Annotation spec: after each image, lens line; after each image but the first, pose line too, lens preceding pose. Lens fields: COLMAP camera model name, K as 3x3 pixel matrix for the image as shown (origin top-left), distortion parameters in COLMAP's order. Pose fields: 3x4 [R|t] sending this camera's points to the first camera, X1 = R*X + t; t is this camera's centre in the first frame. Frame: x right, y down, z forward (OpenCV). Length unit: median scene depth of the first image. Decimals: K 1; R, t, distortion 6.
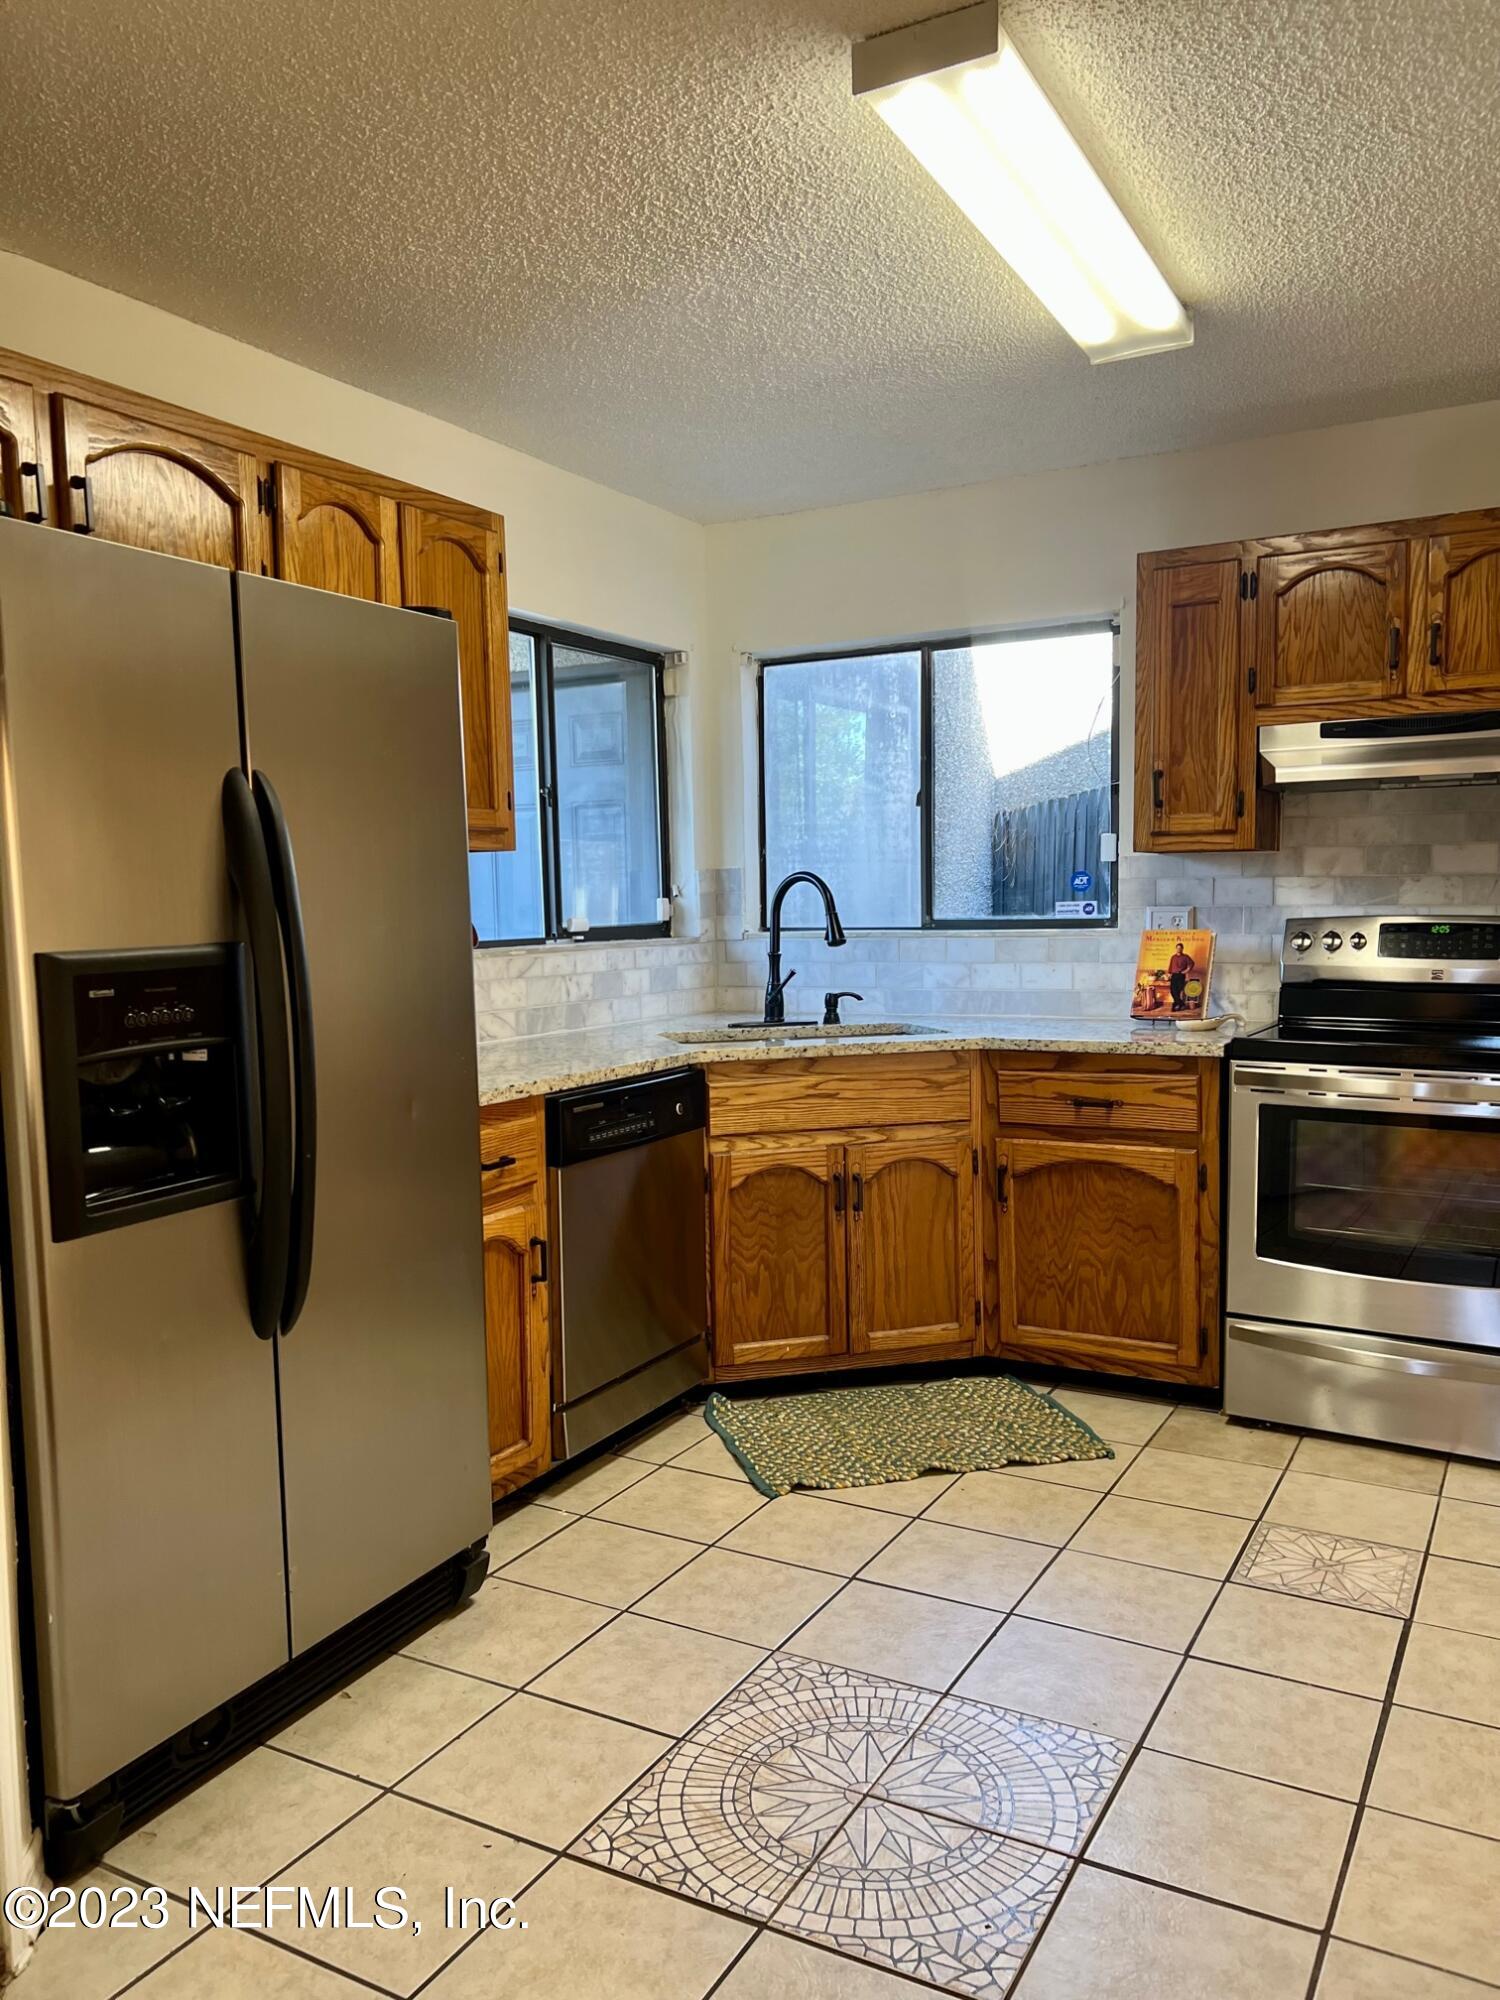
lens RADIAL K [[1510.6, 0, 747.0], [0, 1510.6, 1006.6], [0, 0, 1]] dist [0.009919, -0.002438]
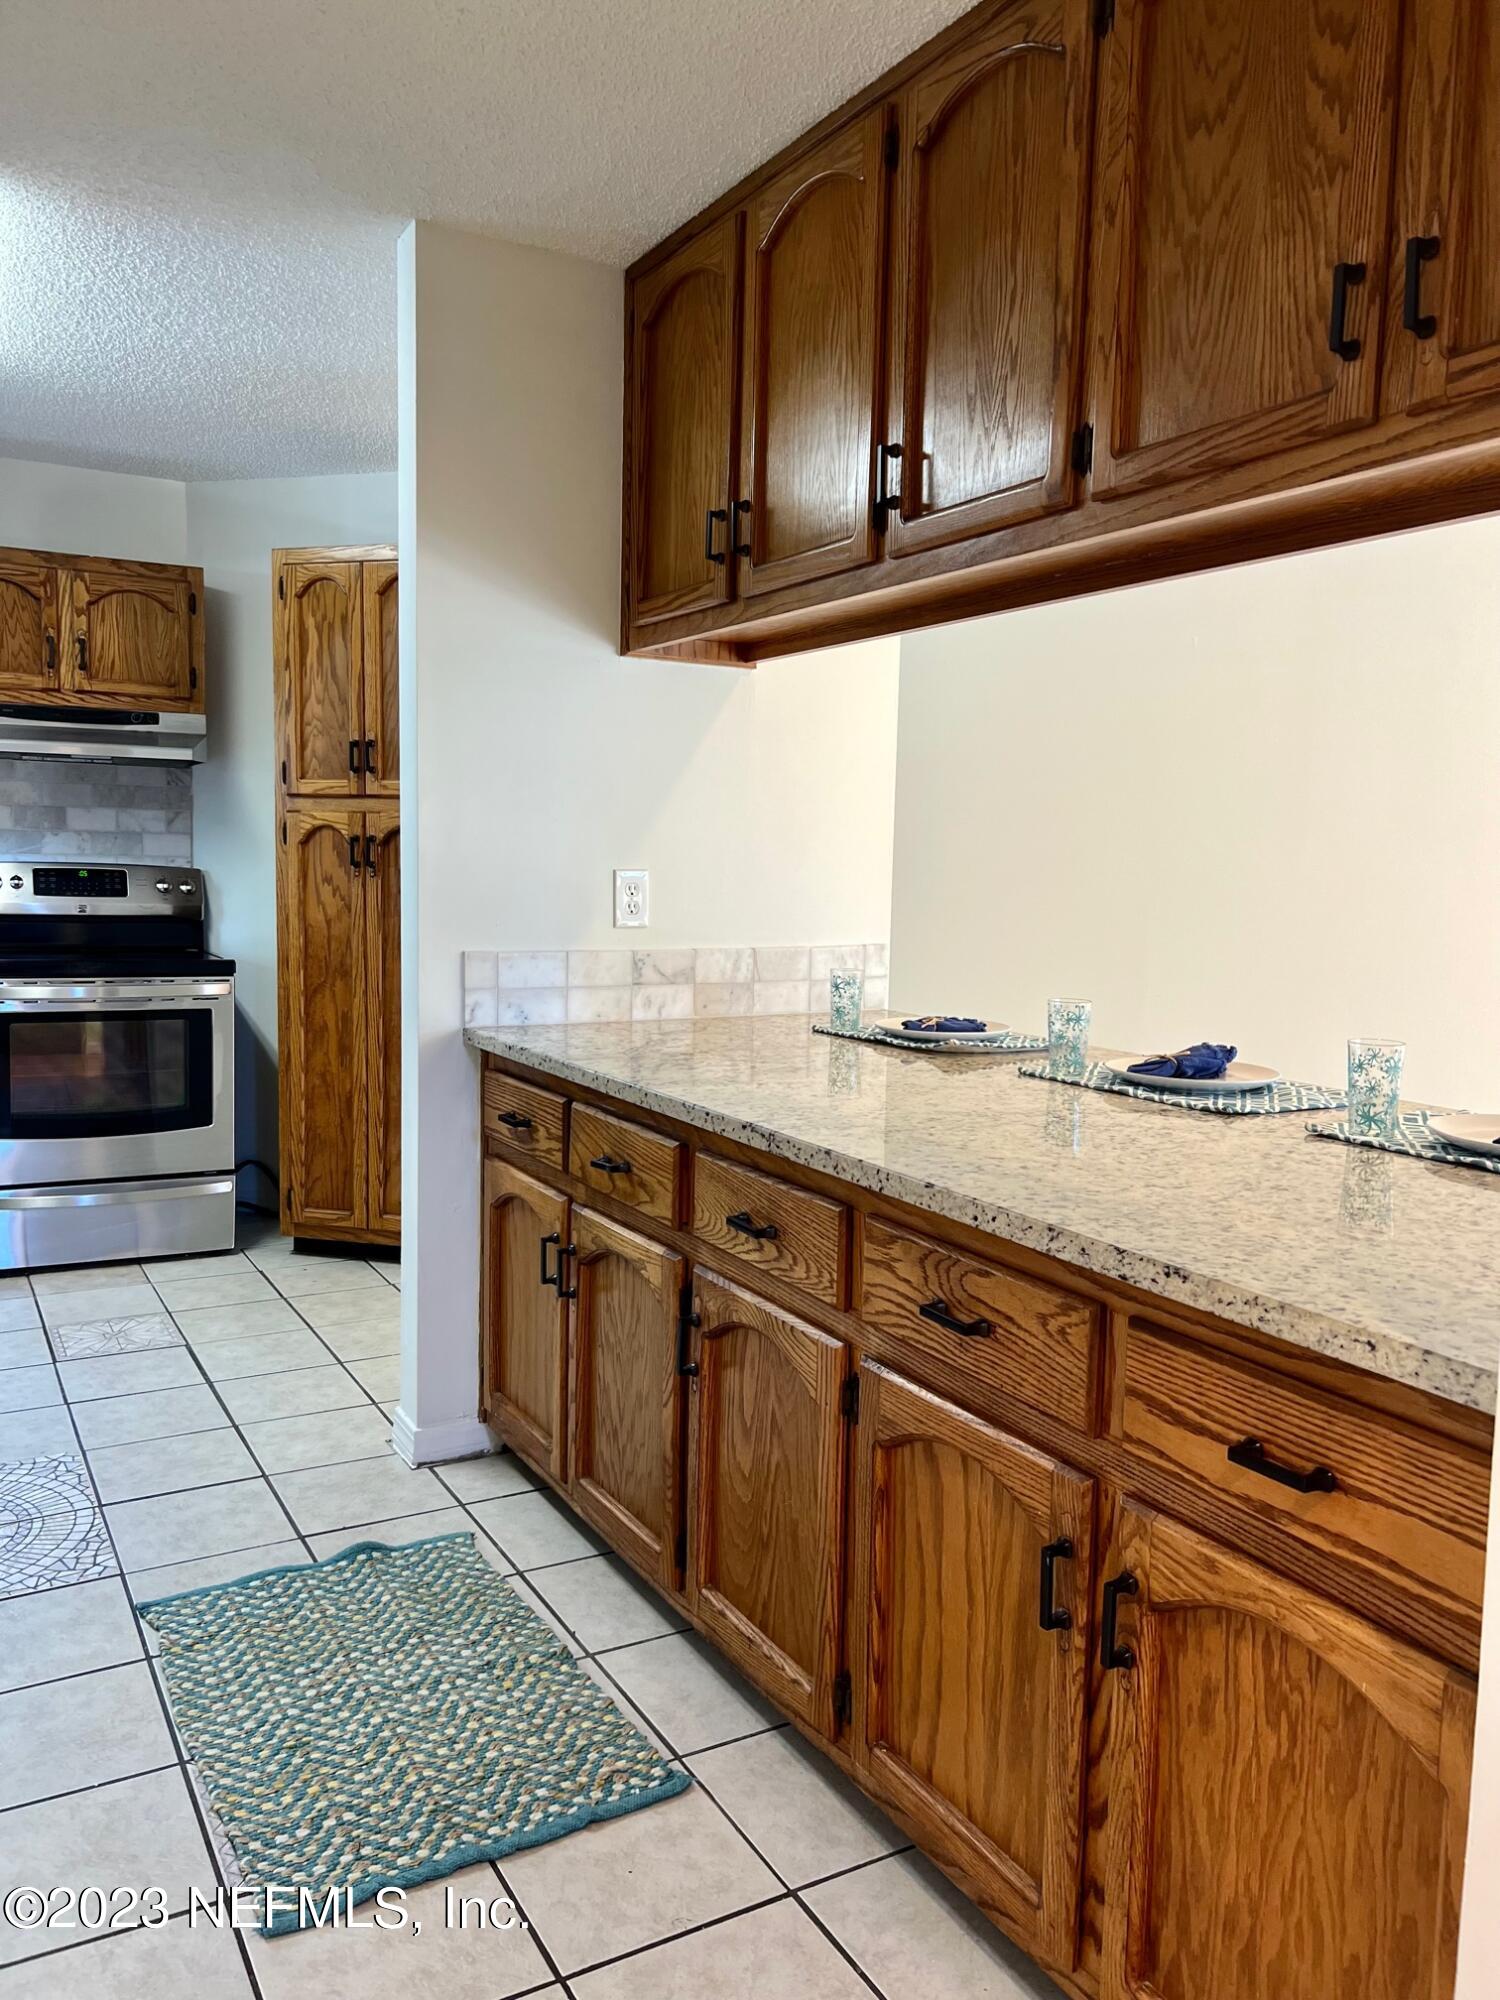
lens RADIAL K [[1510.6, 0, 746.5], [0, 1510.6, 998.1], [0, 0, 1]] dist [0.009919, -0.002438]
pose [[0.510237, -0.055668, 0.858230, -0.382653], [0.036253, 0.998408, 0.043207, 0.020721], [-0.859269, 0.009068, 0.511443, -0.154597]]
